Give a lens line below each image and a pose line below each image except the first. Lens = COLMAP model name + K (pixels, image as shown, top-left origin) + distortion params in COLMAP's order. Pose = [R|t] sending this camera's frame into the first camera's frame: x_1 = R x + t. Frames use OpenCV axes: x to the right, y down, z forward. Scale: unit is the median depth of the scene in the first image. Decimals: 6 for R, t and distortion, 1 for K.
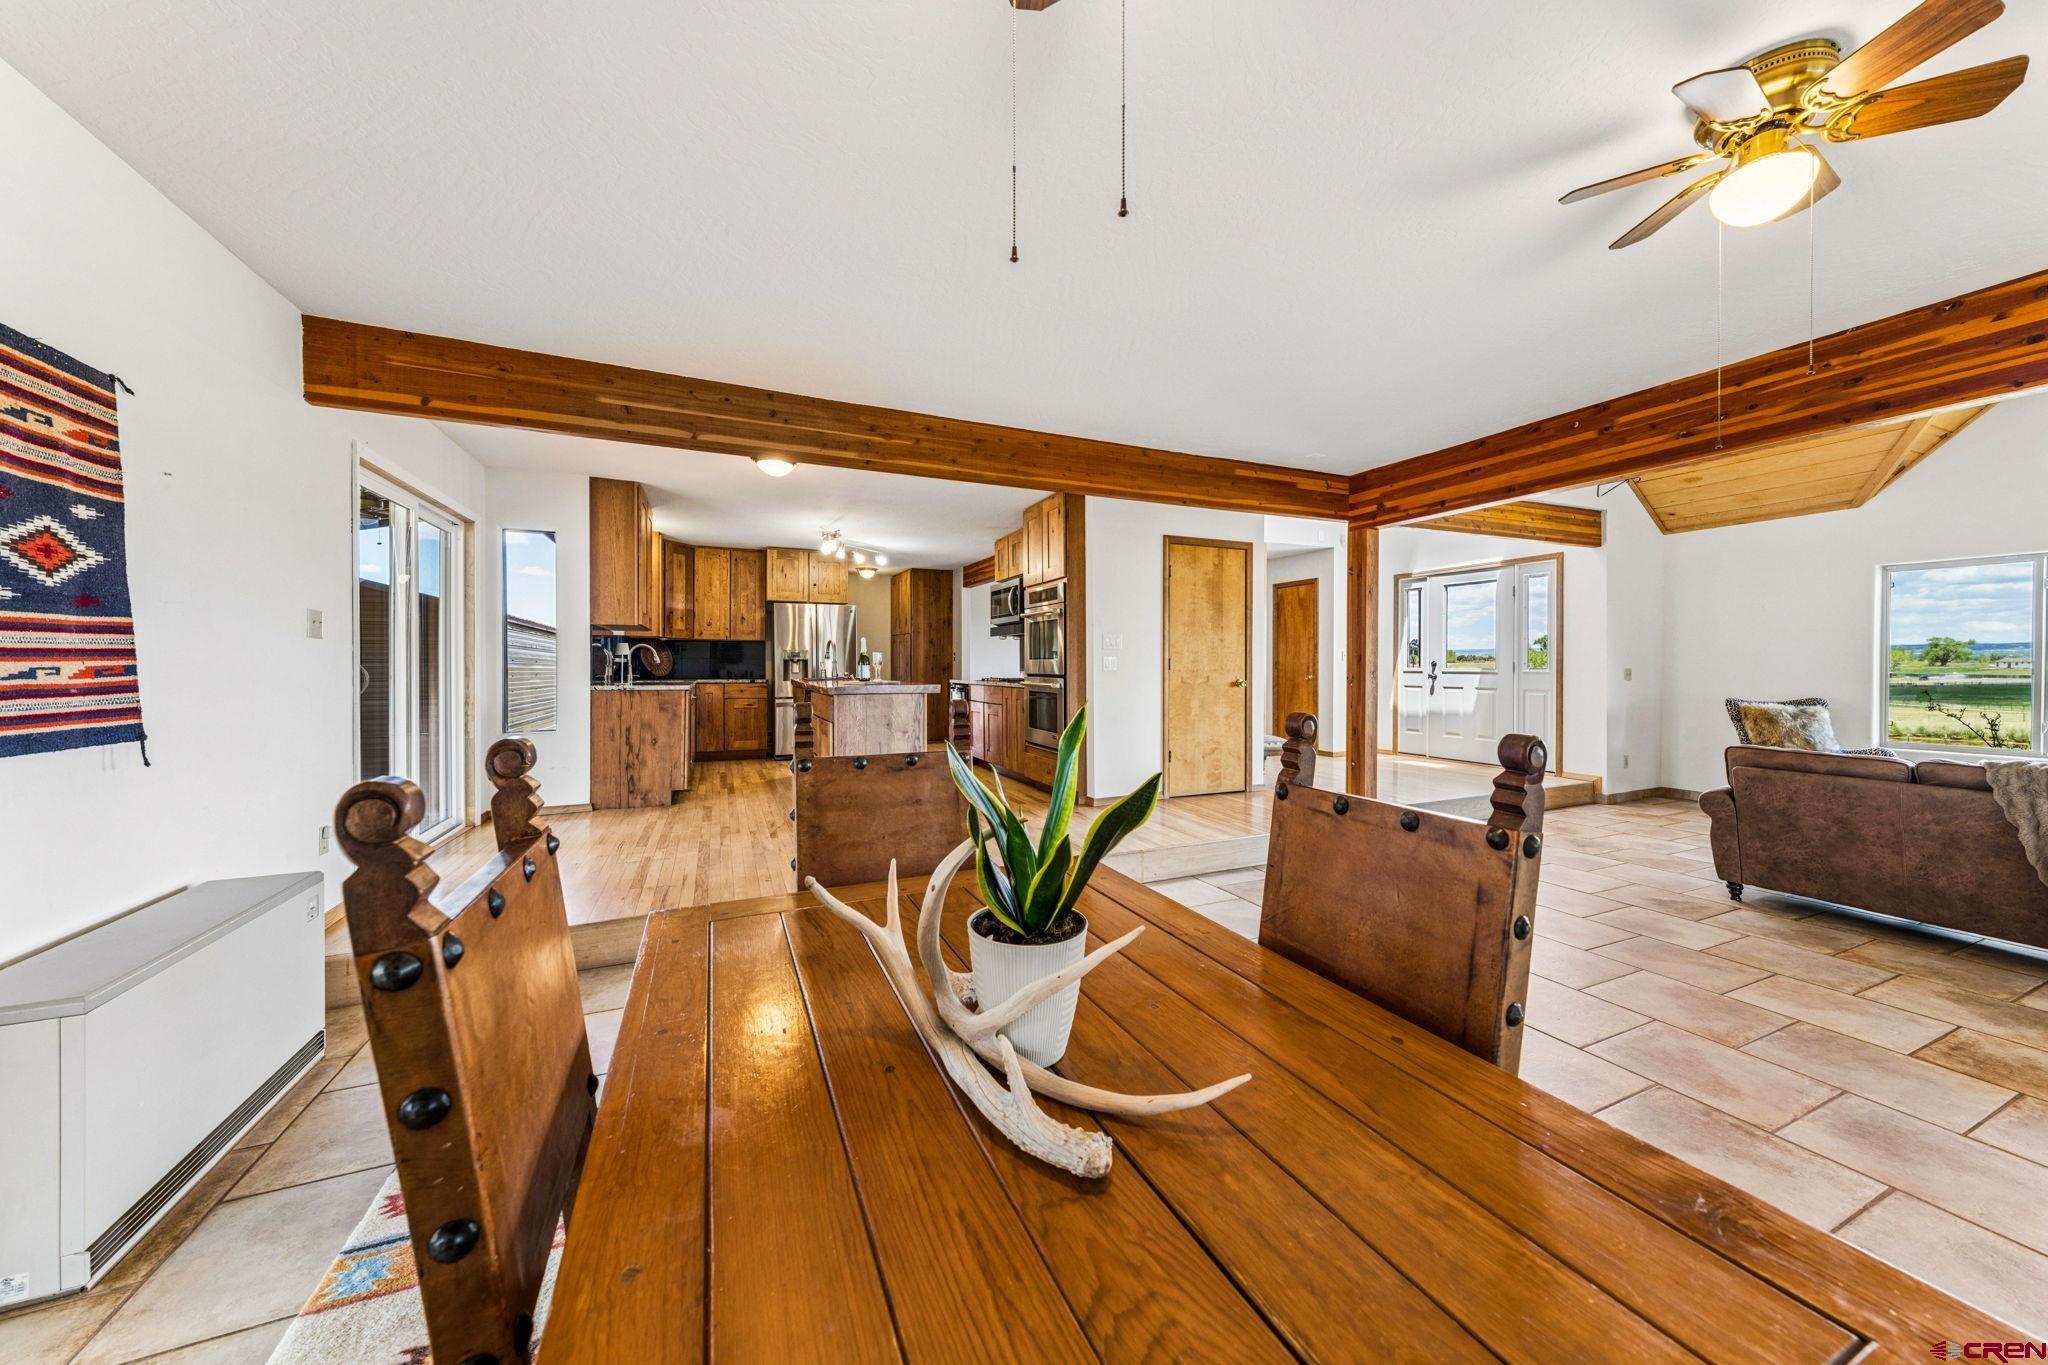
lens RADIAL K [[704.2, 0, 1028.5], [0, 704.2, 673.1], [0, 0, 1]] dist [0.000751, 0.000092]
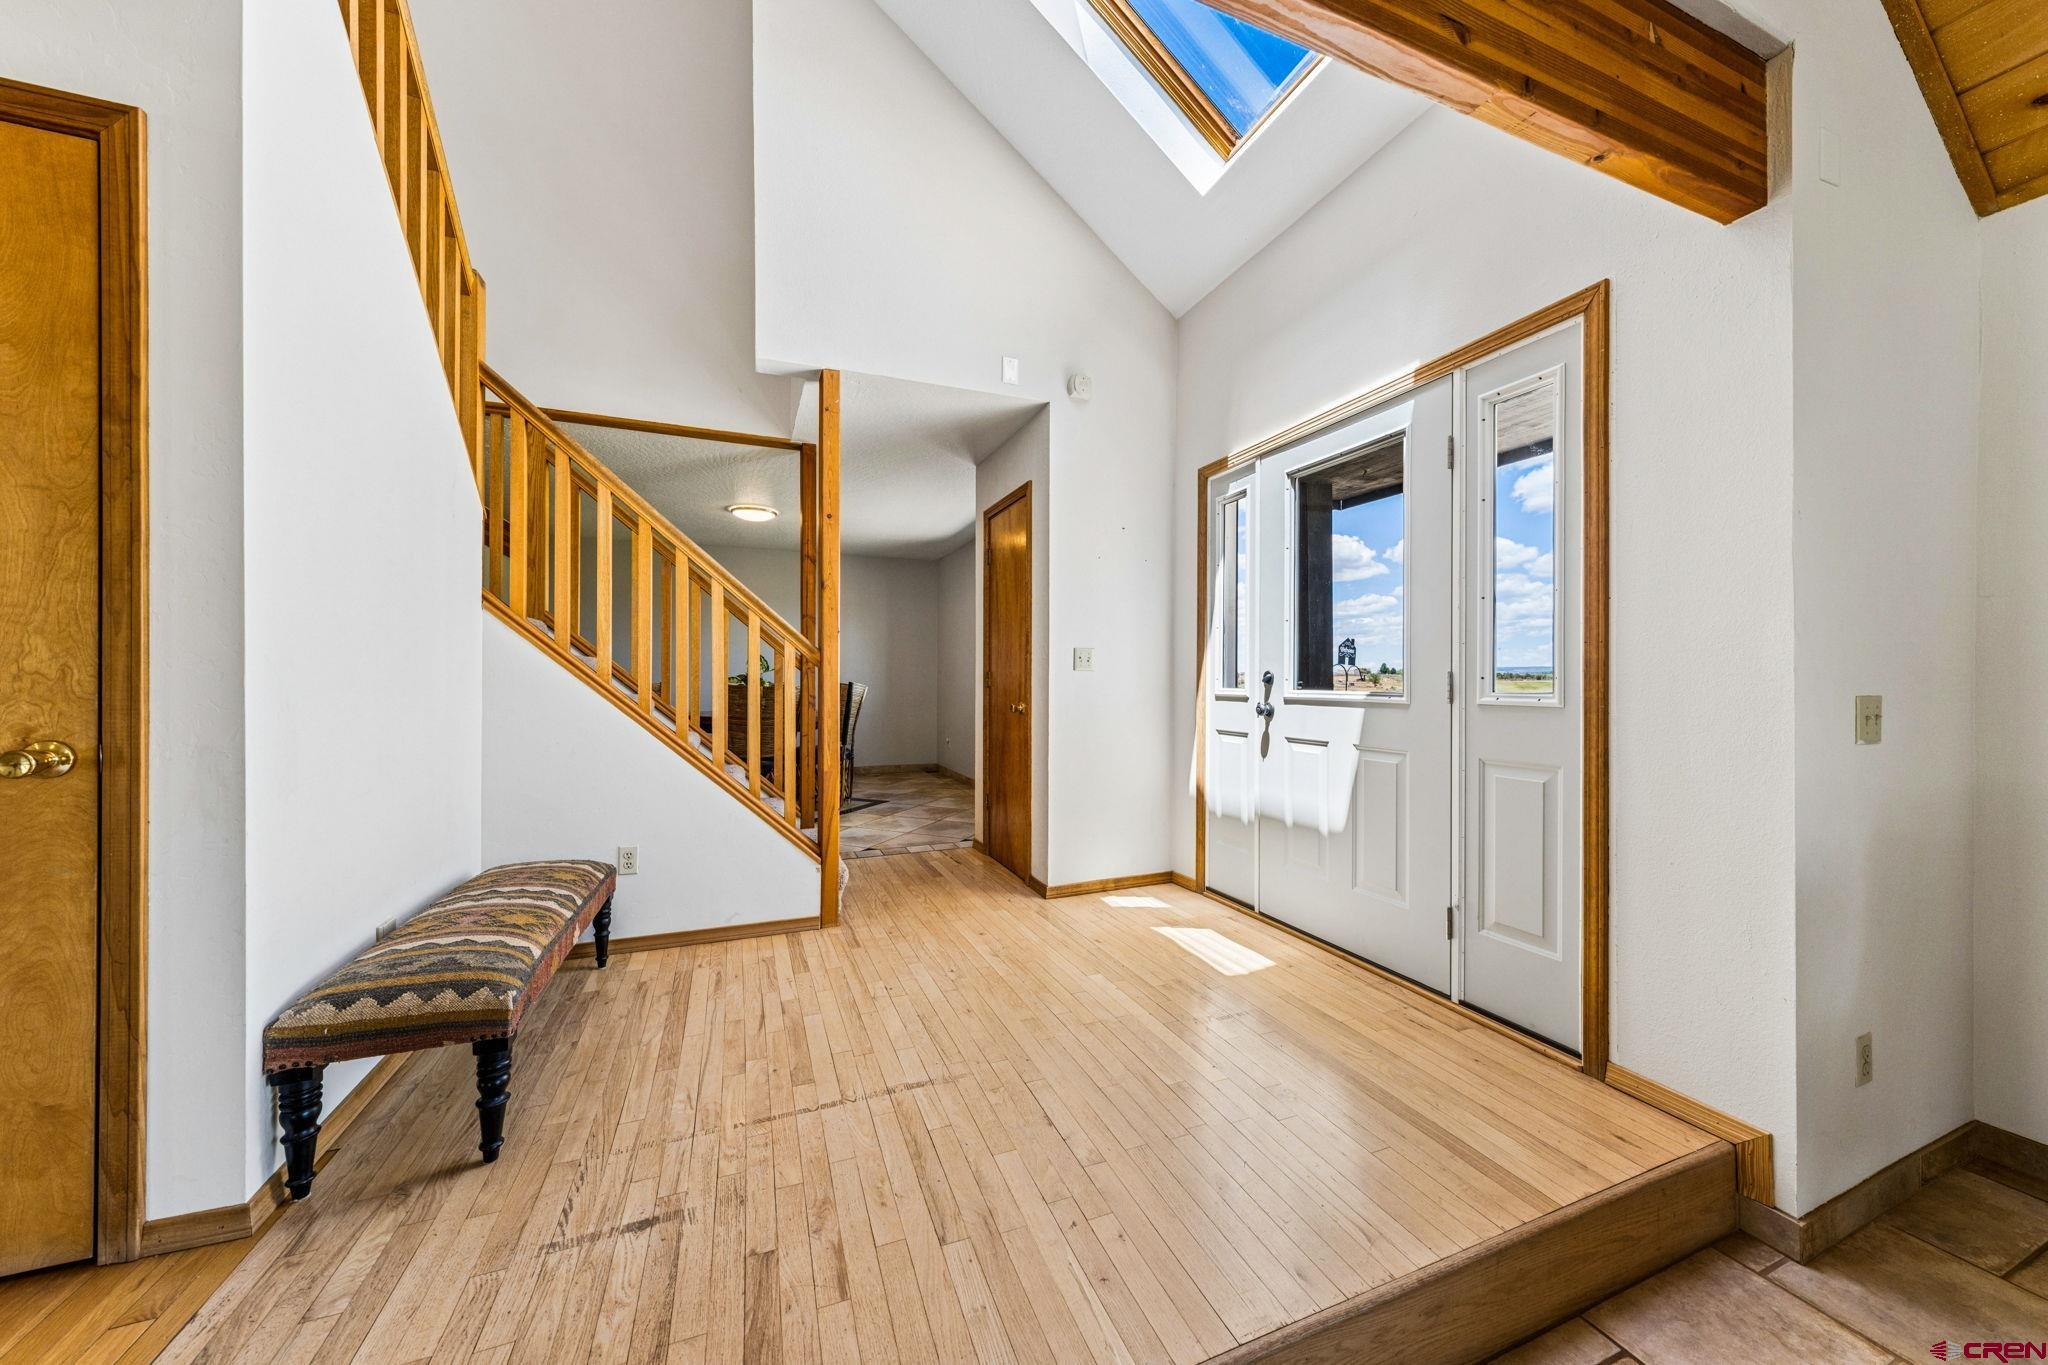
lens RADIAL K [[697.5, 0, 1032.7], [0, 697.5, 682.6], [0, 0, 1]] dist [-0.000452, 0.000099]
pose [[0.999345, 0.003802, -0.035989, 1.135213], [-0.004132, 0.999950, -0.009099, -0.016115], [0.035953, 0.009242, 0.999311, 1.502901]]
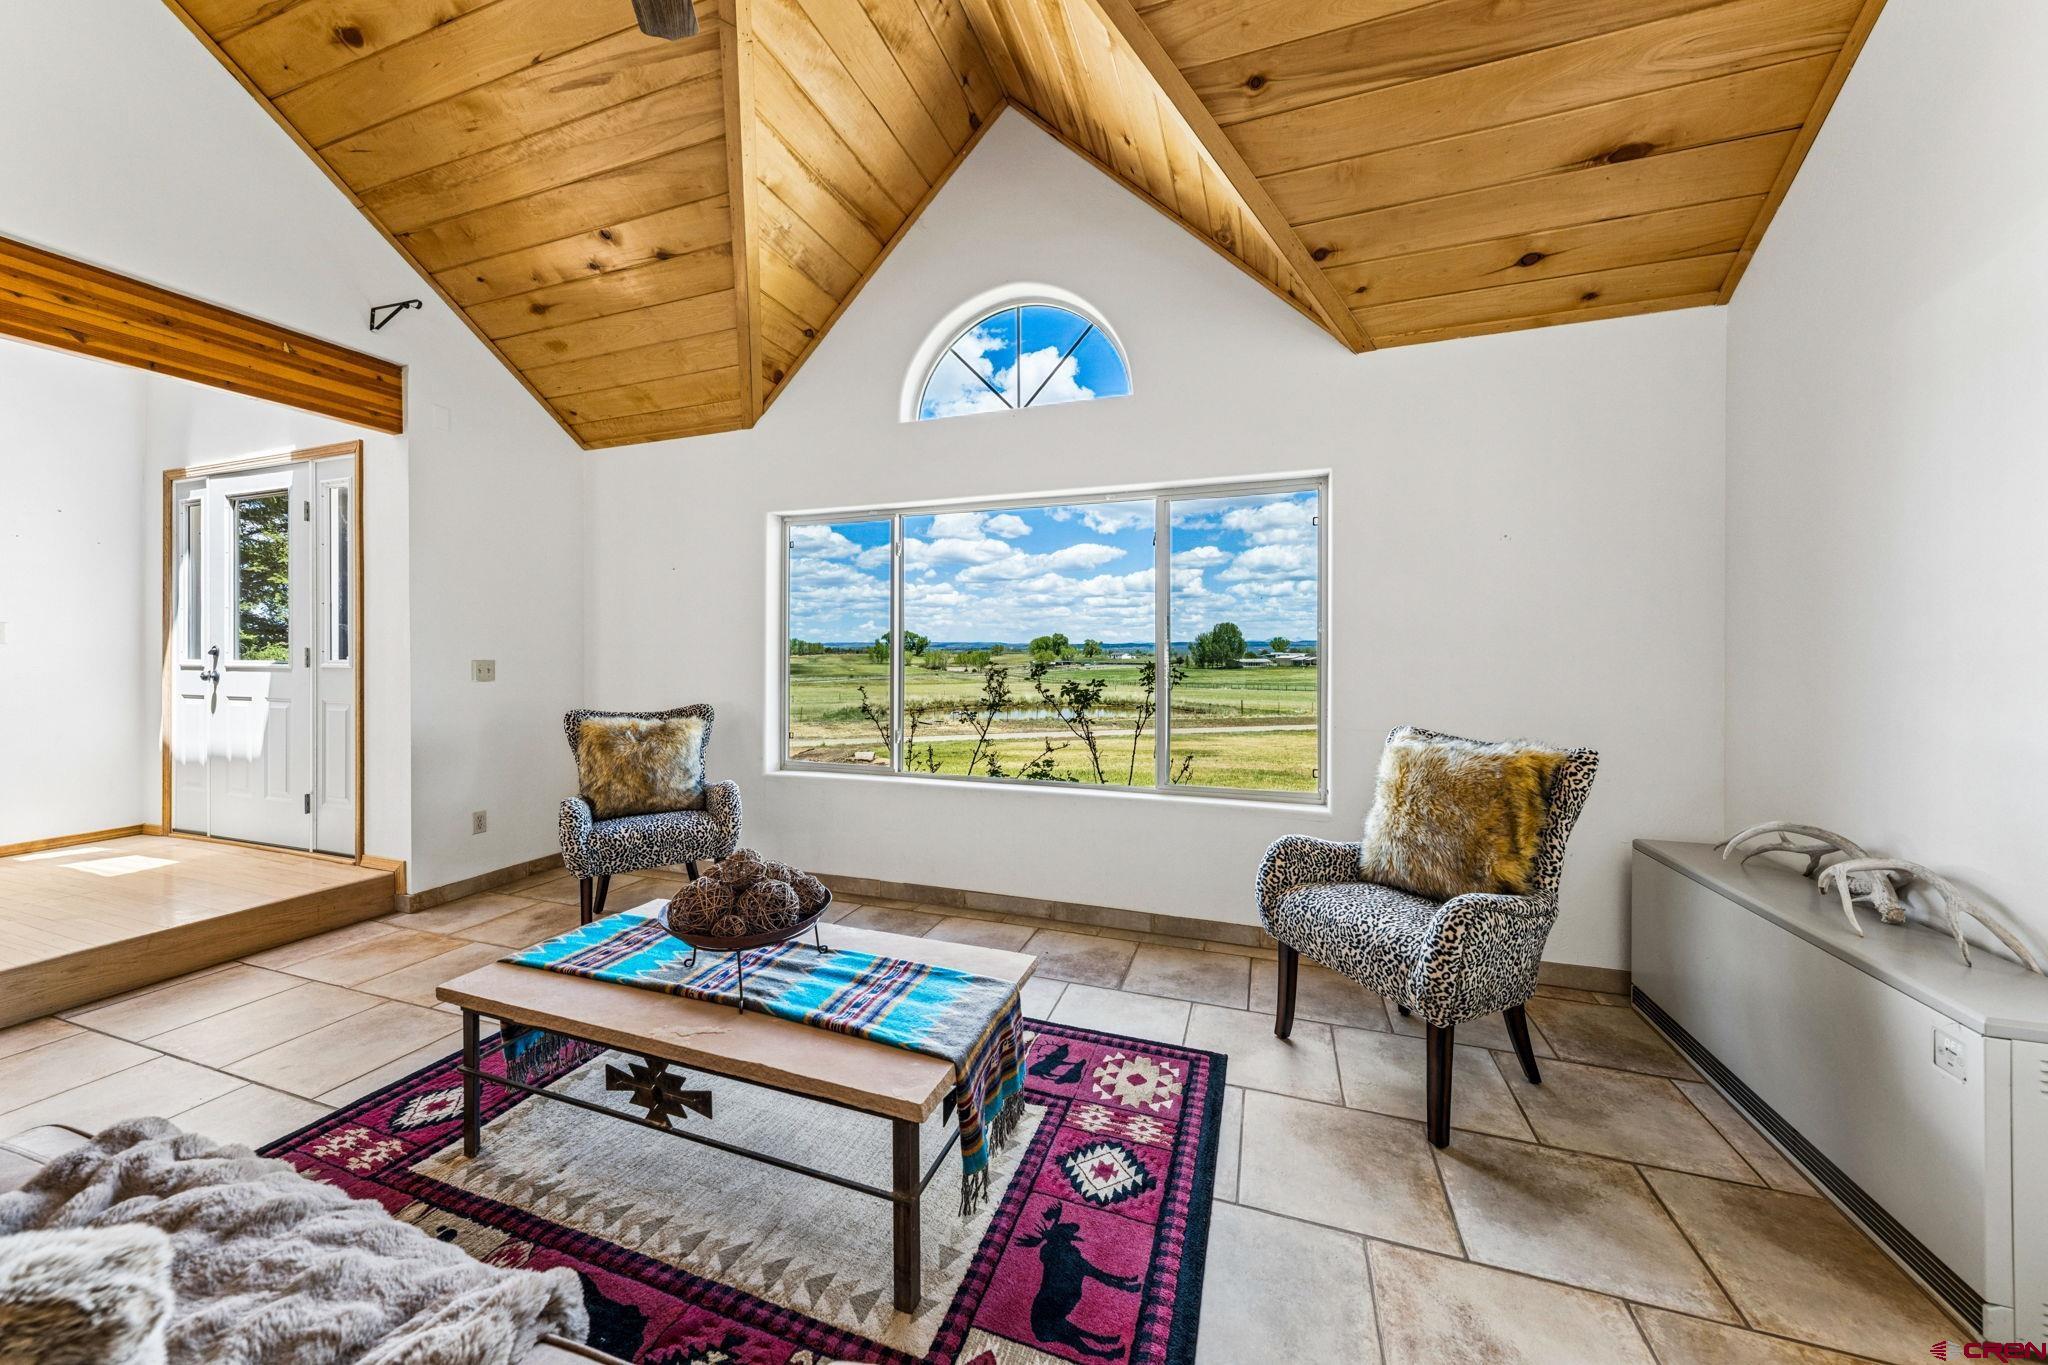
lens RADIAL K [[697.1, 0, 1033.7], [0, 697.1, 657.5], [0, 0, 1]] dist [-0.002227, -0.000150]
pose [[0.683555, 0.000161, 0.729899, 1.518558], [0.006665, 0.999957, -0.006462, -0.003661], [-0.729868, 0.009282, 0.683525, 0.576942]]
